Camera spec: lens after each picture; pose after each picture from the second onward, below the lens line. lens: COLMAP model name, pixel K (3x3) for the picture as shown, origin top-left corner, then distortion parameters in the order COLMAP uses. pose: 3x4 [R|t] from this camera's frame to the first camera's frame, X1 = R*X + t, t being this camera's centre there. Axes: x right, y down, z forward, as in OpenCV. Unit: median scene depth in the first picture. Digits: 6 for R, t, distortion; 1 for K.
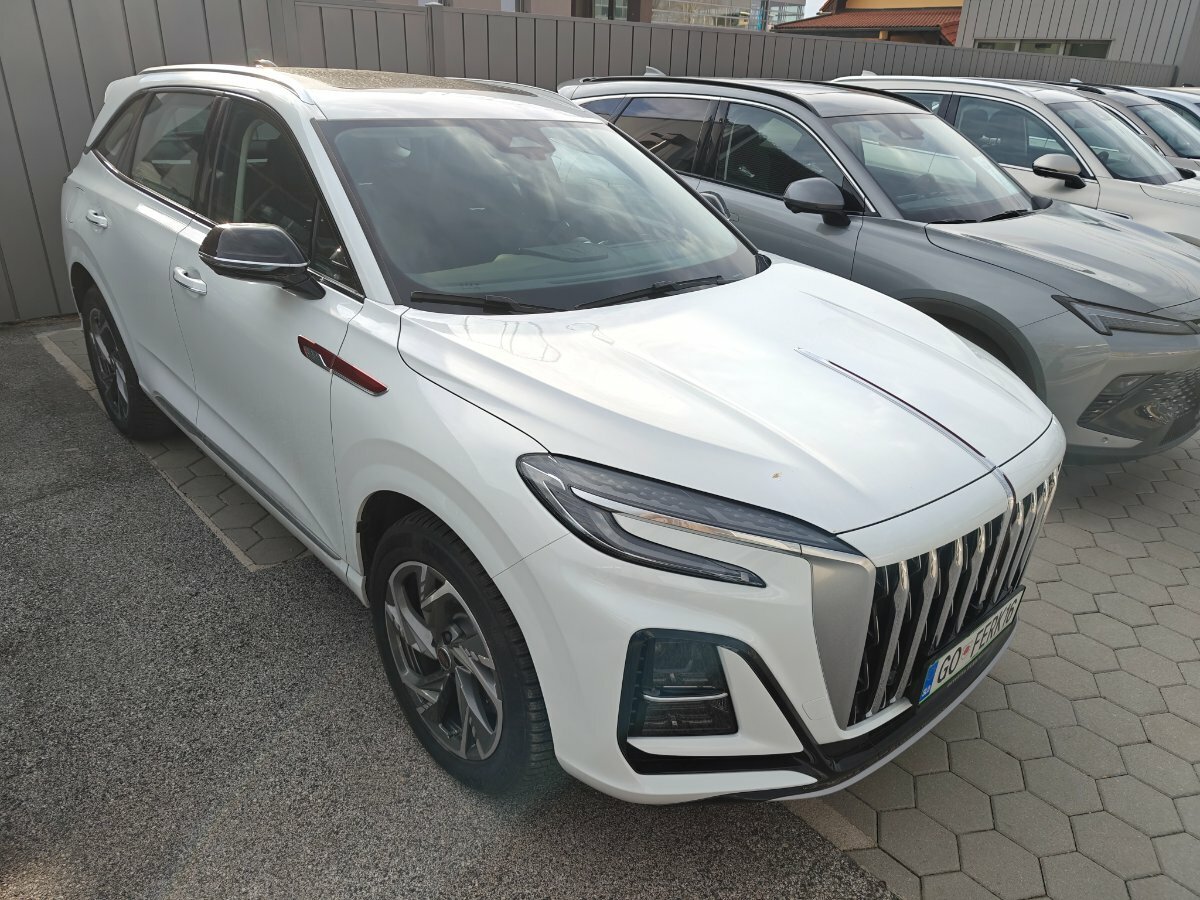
lens RADIAL K [[820.1, 0, 600.0], [0, 820.1, 450.0], [0, 0, 1]] dist [0.062852, -0.072968]
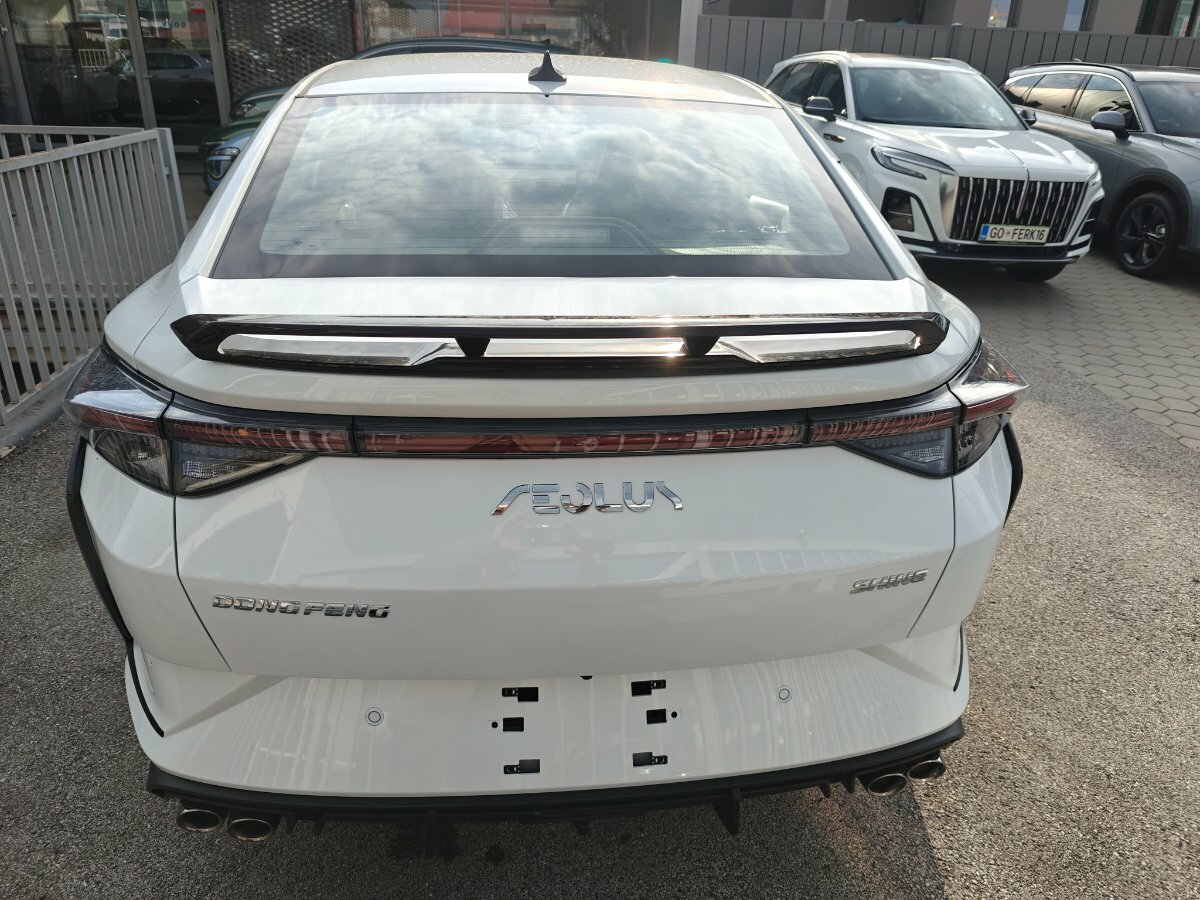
lens RADIAL K [[820.1, 0, 600.0], [0, 820.1, 450.0], [0, 0, 1]] dist [0.062852, -0.072968]
pose [[0.807177, 0.243191, -0.537888, 0.934943], [-0.255788, 0.965302, 0.052588, 1.080309], [0.532013, 0.095137, 0.841374, -1.989476]]
